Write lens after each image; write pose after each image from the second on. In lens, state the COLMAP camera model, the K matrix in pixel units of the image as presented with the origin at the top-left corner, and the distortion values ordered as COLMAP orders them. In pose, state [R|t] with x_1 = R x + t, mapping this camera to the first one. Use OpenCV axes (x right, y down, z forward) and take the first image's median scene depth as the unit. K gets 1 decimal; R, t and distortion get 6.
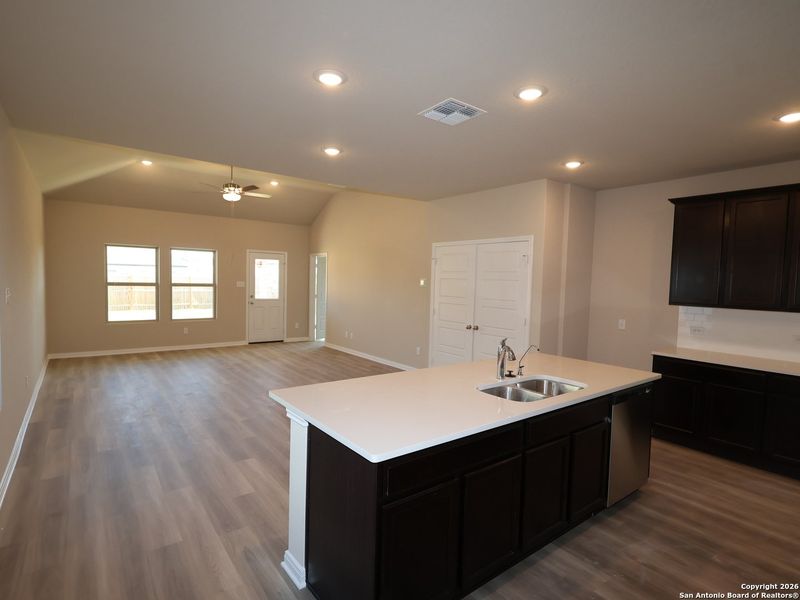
lens RADIAL K [[420.8, 0, 398.3], [0, 420.8, 303.1], [0, 0, 1]] dist [-0.000824, 0.001287]
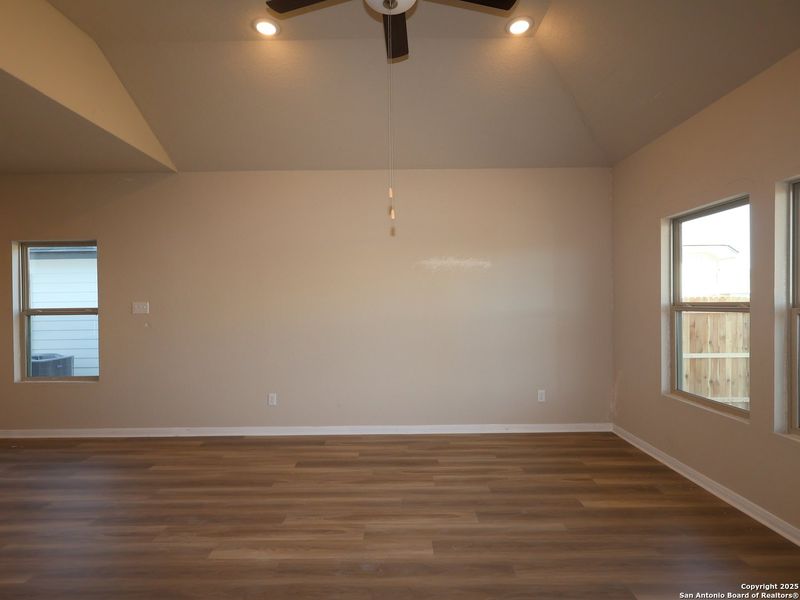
lens RADIAL K [[420.8, 0, 398.3], [0, 420.8, 303.1], [0, 0, 1]] dist [-0.000824, 0.001287]
pose [[-0.603687, -0.018538, -0.797006, -0.138378], [-0.052719, 0.998470, 0.016707, -0.036993], [0.795476, 0.052103, -0.603740, 0.942551]]
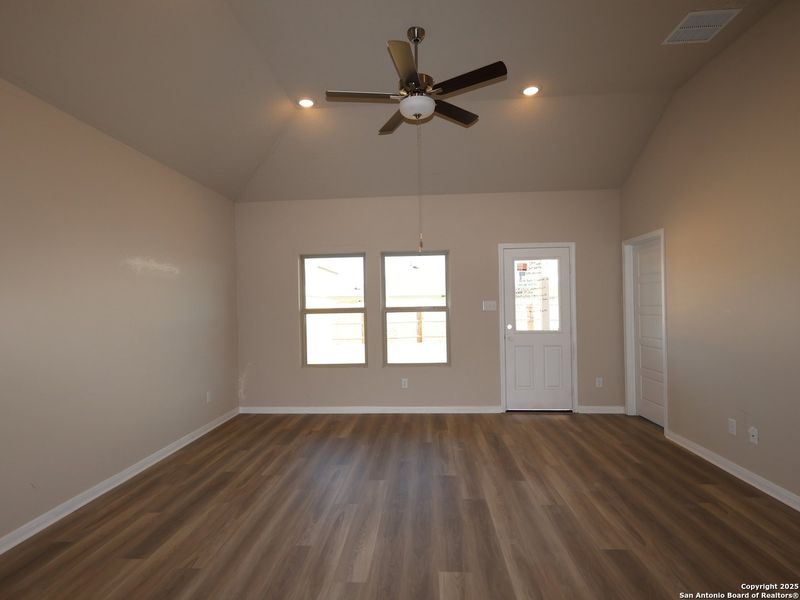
lens RADIAL K [[420.8, 0, 398.3], [0, 420.8, 303.1], [0, 0, 1]] dist [-0.000824, 0.001287]
pose [[0.754534, -0.042471, -0.654885, -0.098270], [0.000446, 0.997937, -0.064205, -0.012386], [0.656261, 0.048153, 0.752996, 0.519194]]
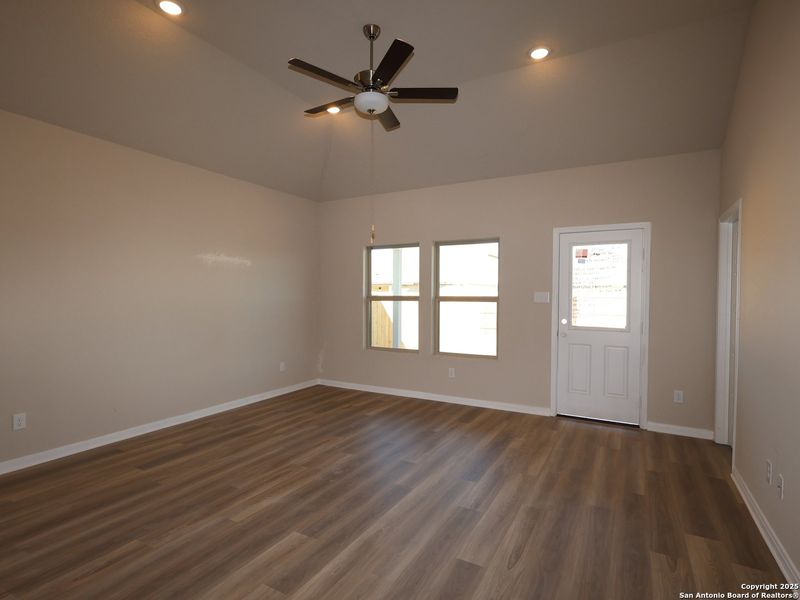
lens RADIAL K [[420.8, 0, 398.3], [0, 420.8, 303.1], [0, 0, 1]] dist [-0.000824, 0.001287]
pose [[0.398304, -0.005634, -0.917236, 0.035279], [-0.045692, 0.998618, -0.025975, -0.016973], [0.916115, 0.052257, 0.397496, 0.675630]]
